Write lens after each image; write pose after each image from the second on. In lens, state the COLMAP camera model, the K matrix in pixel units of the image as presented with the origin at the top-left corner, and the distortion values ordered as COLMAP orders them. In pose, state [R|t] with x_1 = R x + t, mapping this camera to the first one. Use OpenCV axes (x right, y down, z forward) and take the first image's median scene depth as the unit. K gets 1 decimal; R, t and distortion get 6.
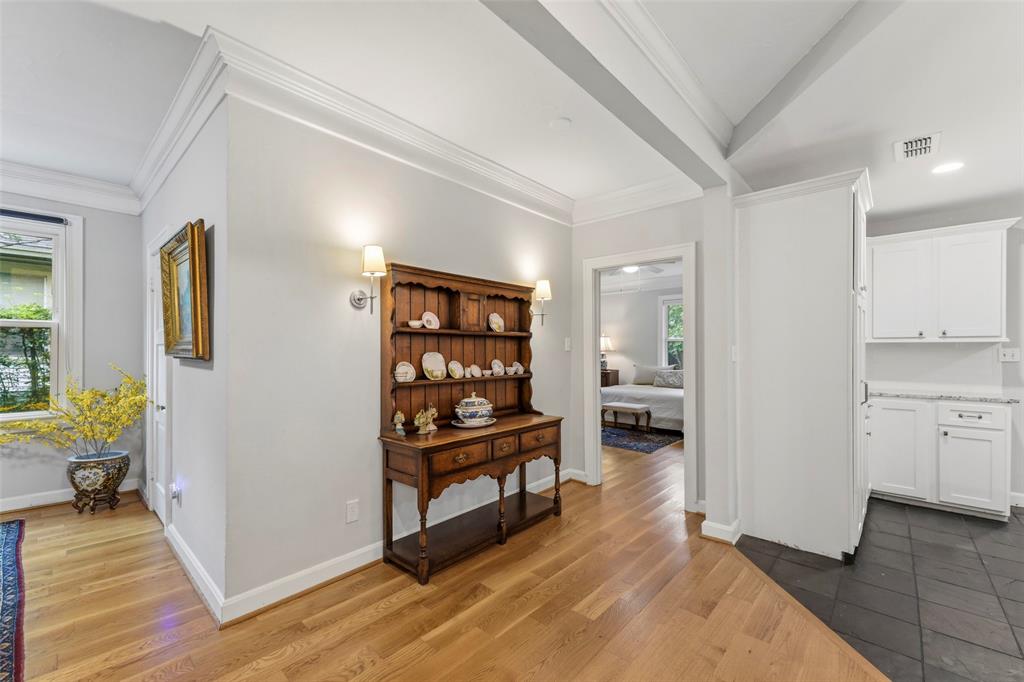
lens RADIAL K [[423.6, 0, 504.0], [0, 423.6, 347.6], [0, 0, 1]] dist [0.015434, -0.002736]
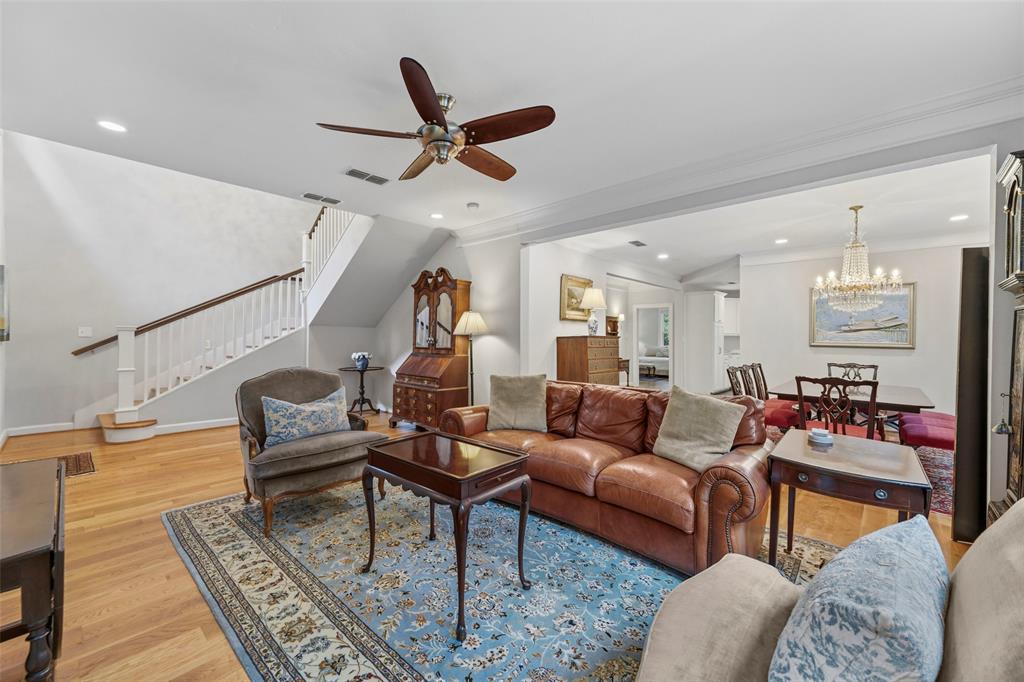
lens RADIAL K [[408.3, 0, 505.7], [0, 408.3, 332.2], [0, 0, 1]] dist [0.003928, -0.001117]
pose [[0.999965, 0.005612, -0.006244, -0.744181], [-0.005641, 0.999974, -0.004509, -0.016318], [0.006219, 0.004544, 0.999970, -1.986921]]
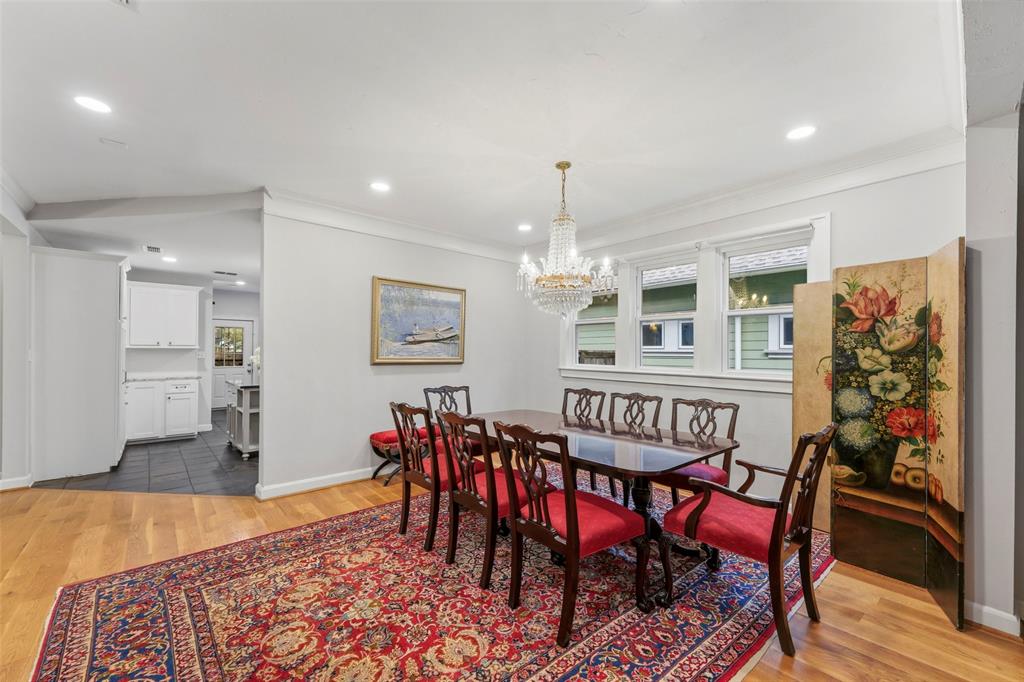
lens RADIAL K [[408.3, 0, 504.4], [0, 408.3, 351.9], [0, 0, 1]] dist [0.003928, -0.001117]
pose [[0.117049, 0.002527, 0.993123, -0.545849], [-0.009551, 0.999953, -0.001419, -0.008407], [-0.993080, -0.009319, 0.117067, -0.630206]]
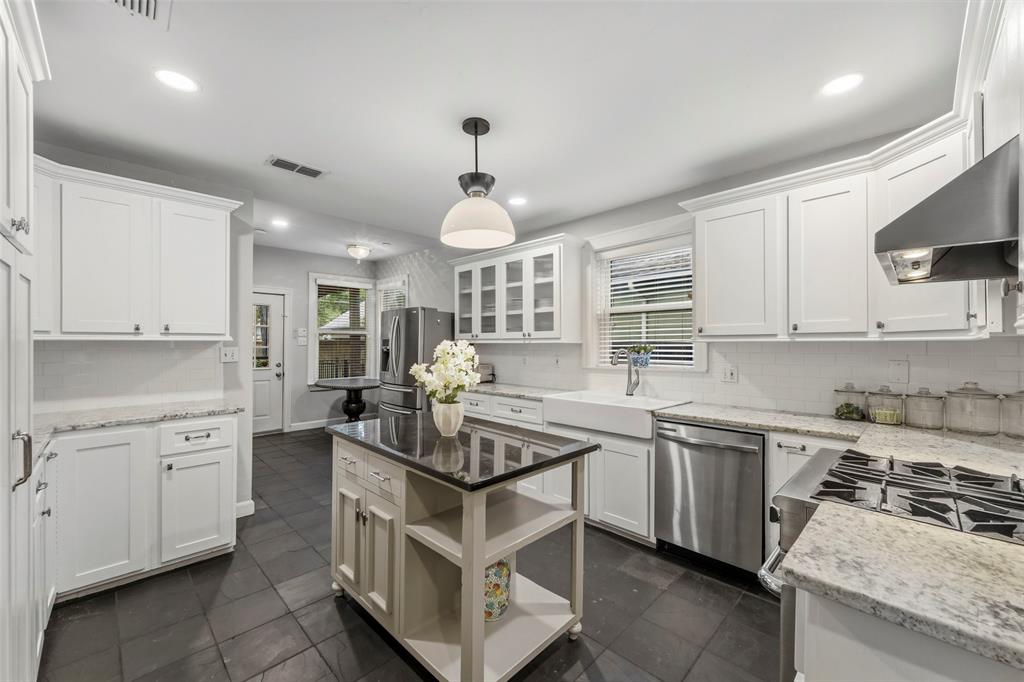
lens RADIAL K [[408.3, 0, 506.2], [0, 408.3, 343.4], [0, 0, 1]] dist [0.003928, -0.001117]
pose [[0.057094, -0.007272, 0.998342, 0.370849], [-0.006472, 0.999950, 0.007654, -0.018223], [-0.998348, -0.006899, 0.057044, 0.393689]]
